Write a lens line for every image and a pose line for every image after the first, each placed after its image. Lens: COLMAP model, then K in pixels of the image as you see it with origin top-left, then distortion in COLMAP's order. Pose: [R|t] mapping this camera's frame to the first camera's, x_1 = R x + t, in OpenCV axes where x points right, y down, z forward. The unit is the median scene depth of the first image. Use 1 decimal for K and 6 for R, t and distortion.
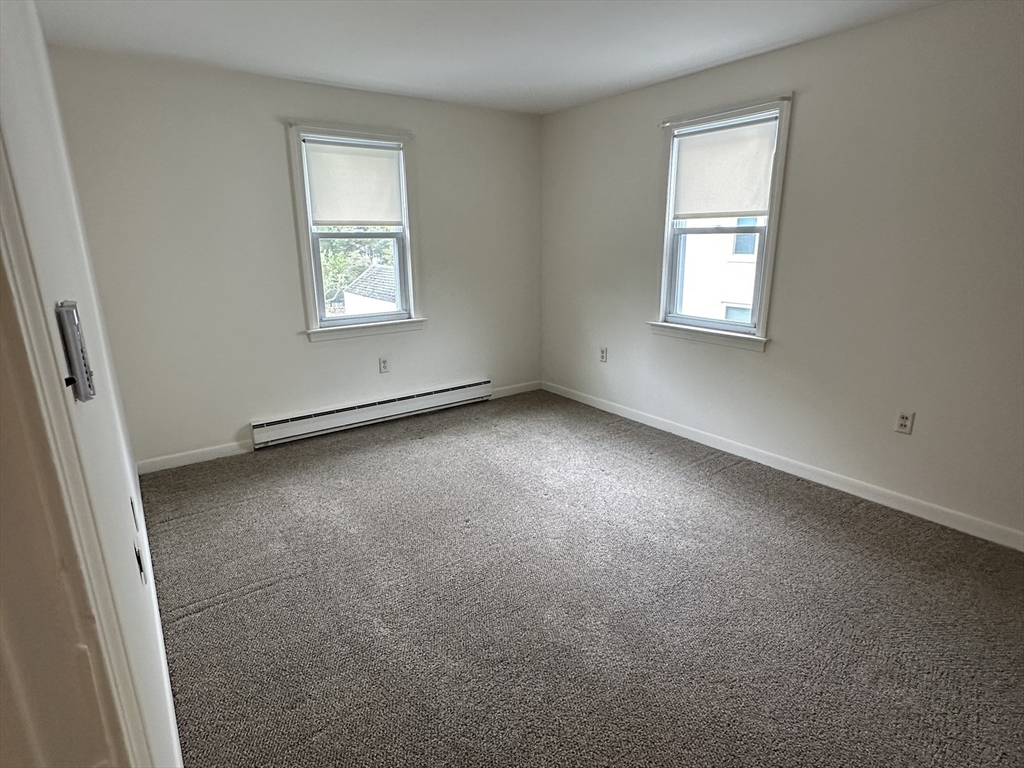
lens RADIAL K [[545.8, 0, 513.6], [0, 545.8, 386.8], [0, 0, 1]] dist [-0.001384, -0.000474]
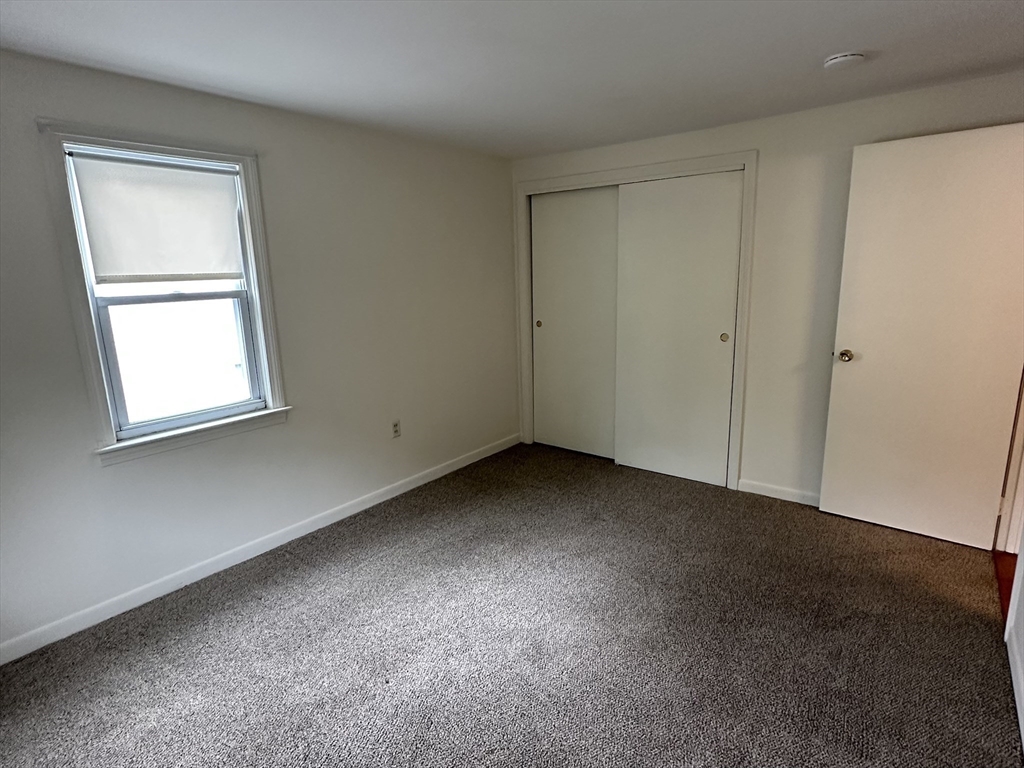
lens RADIAL K [[545.8, 0, 513.6], [0, 545.8, 386.8], [0, 0, 1]] dist [-0.001384, -0.000474]
pose [[-0.266530, -0.186811, 0.945549, -0.472690], [0.288289, 0.920672, 0.263158, -0.231530], [-0.919702, 0.342731, -0.191531, 0.739055]]
